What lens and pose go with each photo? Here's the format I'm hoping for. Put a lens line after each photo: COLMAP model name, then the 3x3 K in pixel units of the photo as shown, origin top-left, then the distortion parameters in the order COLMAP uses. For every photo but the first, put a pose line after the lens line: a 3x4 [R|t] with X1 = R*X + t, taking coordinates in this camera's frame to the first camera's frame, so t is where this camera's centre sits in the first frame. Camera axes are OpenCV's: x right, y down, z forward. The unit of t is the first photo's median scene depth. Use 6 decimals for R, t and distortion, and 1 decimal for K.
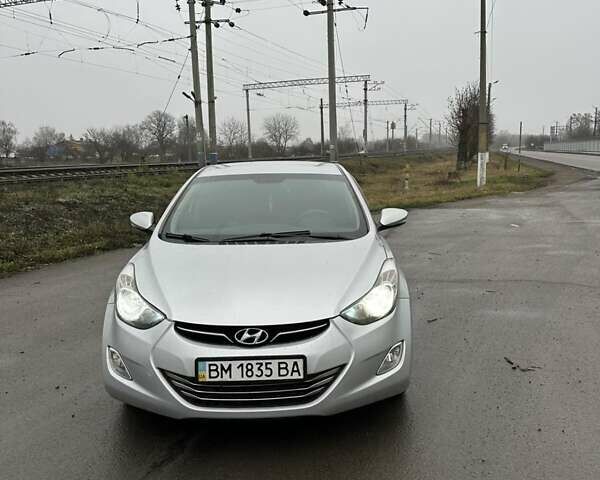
lens RADIAL K [[546.8, 0, 300.0], [0, 546.8, 240.0], [0, 0, 1]] dist [0.199743, -0.414669]
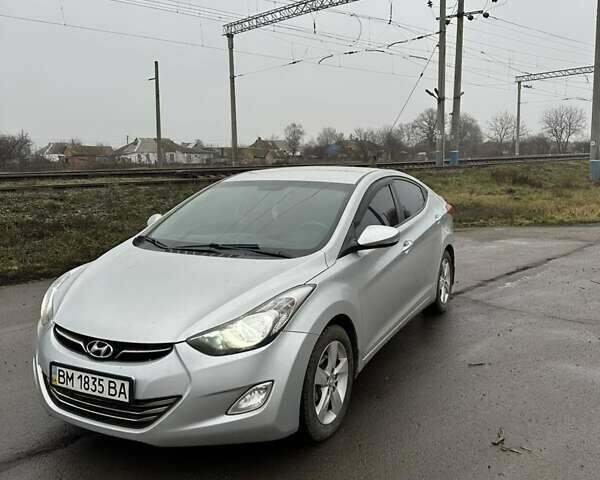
lens RADIAL K [[546.8, 0, 300.0], [0, 546.8, 240.0], [0, 0, 1]] dist [0.199743, -0.414669]
pose [[0.891905, 0.075910, -0.445807, 0.642078], [-0.074003, 0.997022, 0.021713, -0.065256], [0.446127, 0.013625, 0.894866, 0.260049]]
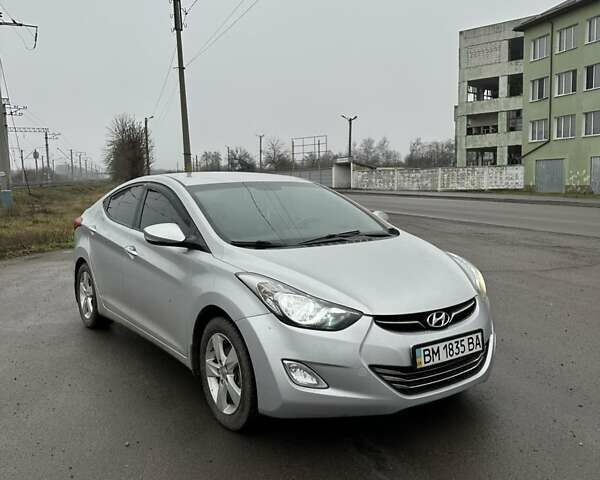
lens RADIAL K [[561.9, 0, 300.4], [0, 561.9, 233.3], [0, 0, 1]] dist [0.087546, -0.163879]
pose [[0.812794, -0.046064, 0.580727, -0.902861], [0.088700, 0.995032, -0.045218, 0.034965], [-0.575759, 0.088263, 0.812842, 0.250094]]
